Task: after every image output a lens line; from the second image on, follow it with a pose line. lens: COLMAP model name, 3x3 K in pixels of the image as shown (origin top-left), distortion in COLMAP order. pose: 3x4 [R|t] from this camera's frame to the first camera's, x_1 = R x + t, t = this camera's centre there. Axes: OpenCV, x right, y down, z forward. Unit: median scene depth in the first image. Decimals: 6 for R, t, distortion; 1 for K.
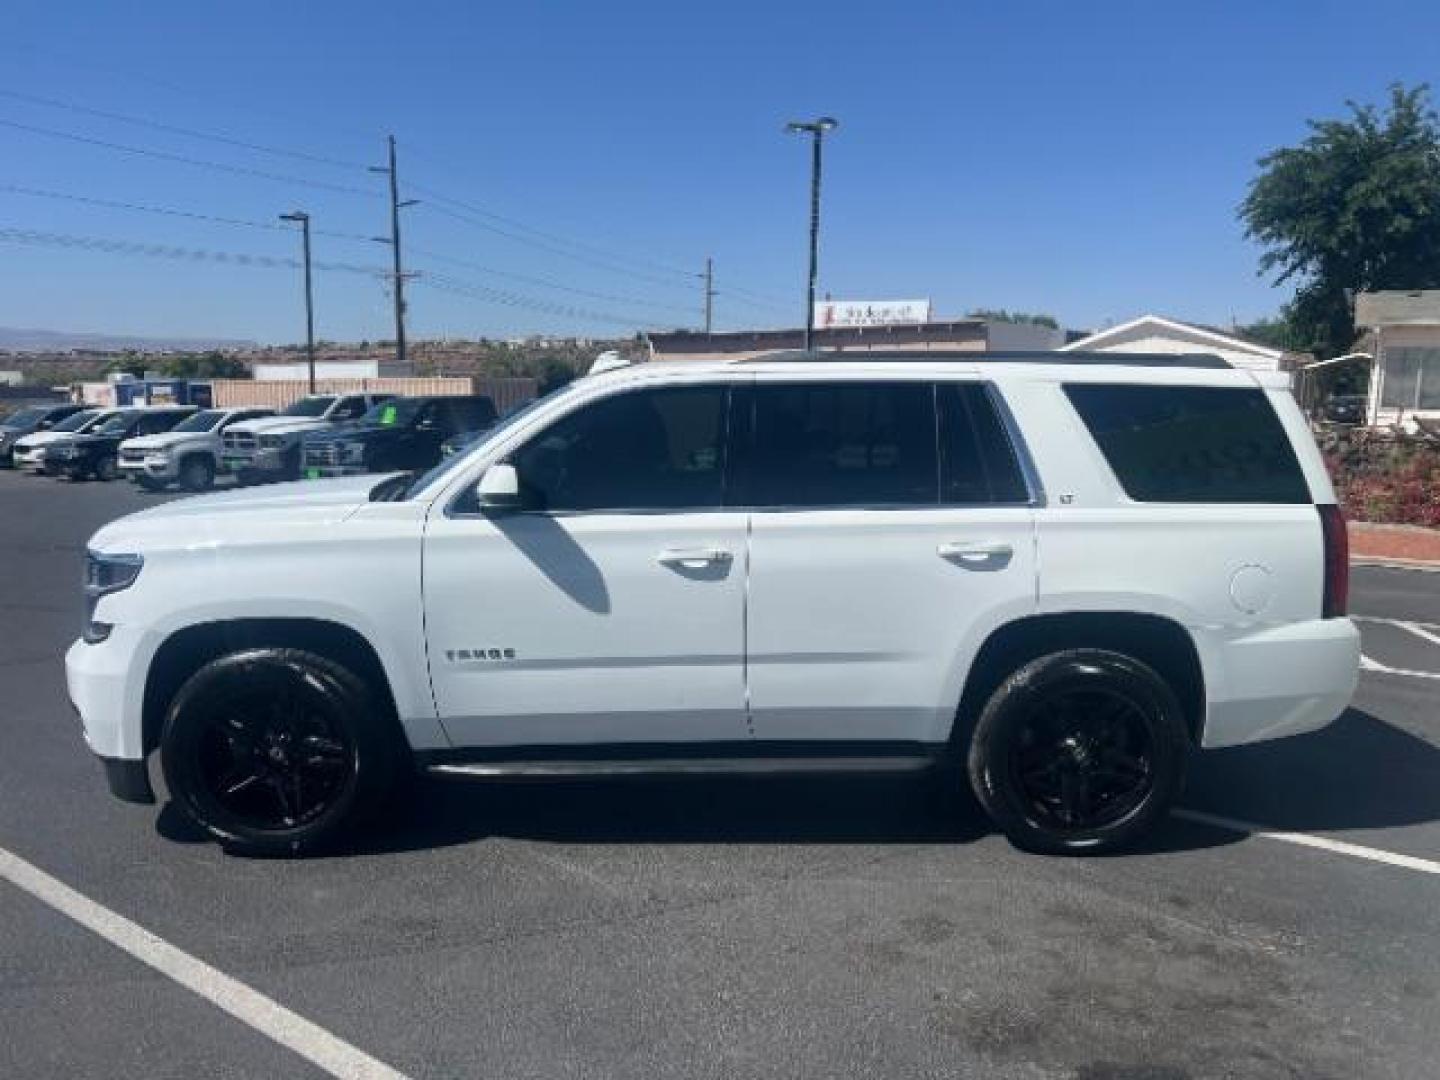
lens RADIAL K [[1080.9, 0, 726.8], [0, 1080.9, 535.7], [0, 0, 1]] dist [0.054816, -0.056052]
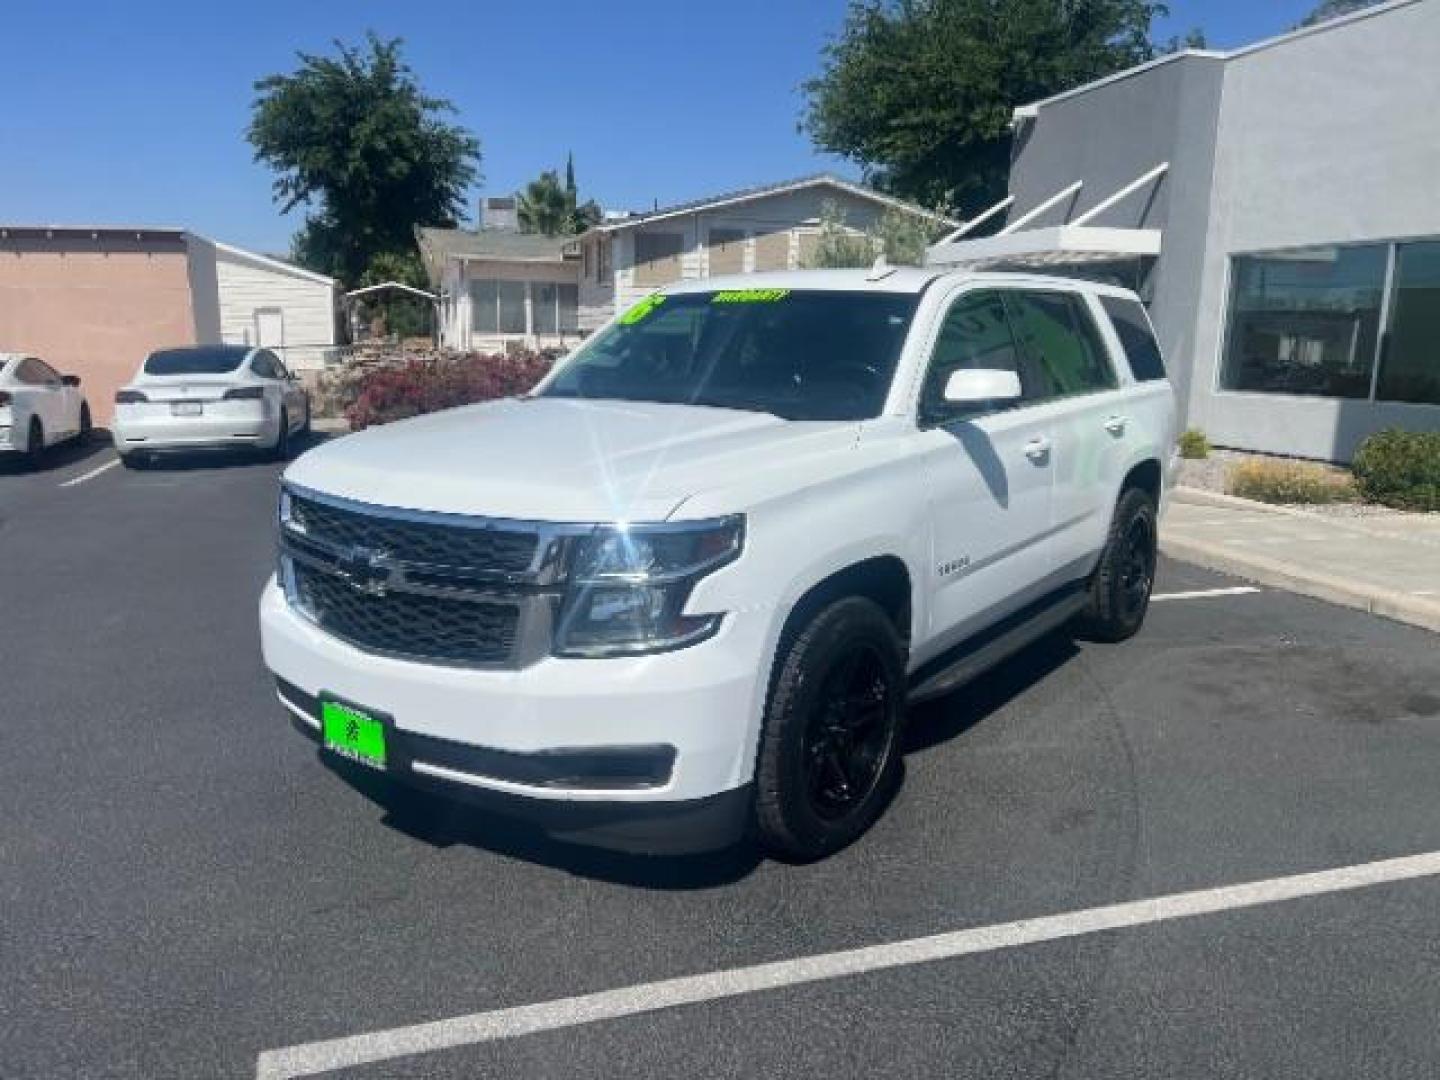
lens RADIAL K [[1080.9, 0, 719.1], [0, 1080.9, 544.3], [0, 0, 1]] dist [0.054816, -0.056052]
pose [[0.613749, -0.158679, 0.773391, -0.103895], [0.102683, 0.987317, 0.121084, -0.004674], [-0.782795, 0.005099, 0.622258, 0.052020]]
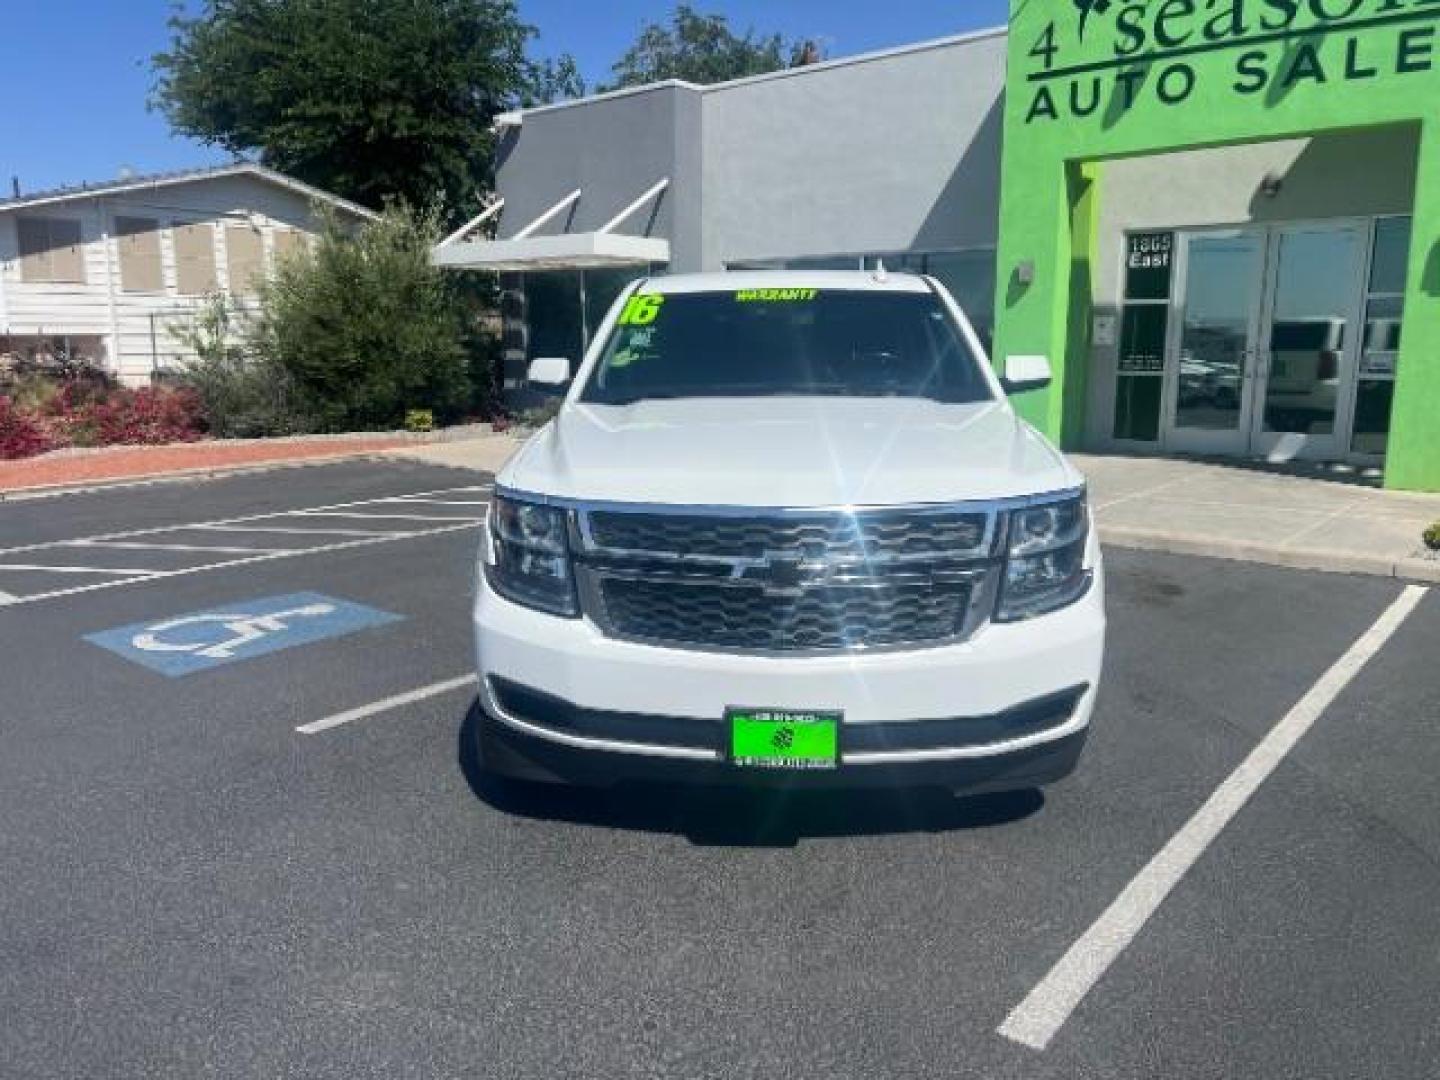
lens RADIAL K [[1080.9, 0, 727.6], [0, 1080.9, 535.4], [0, 0, 1]] dist [0.054816, -0.056052]
pose [[0.086053, -0.196420, 0.976736, -0.131822], [0.140870, 0.972922, 0.183242, -0.012626], [-0.986281, 0.121825, 0.111393, 0.110517]]
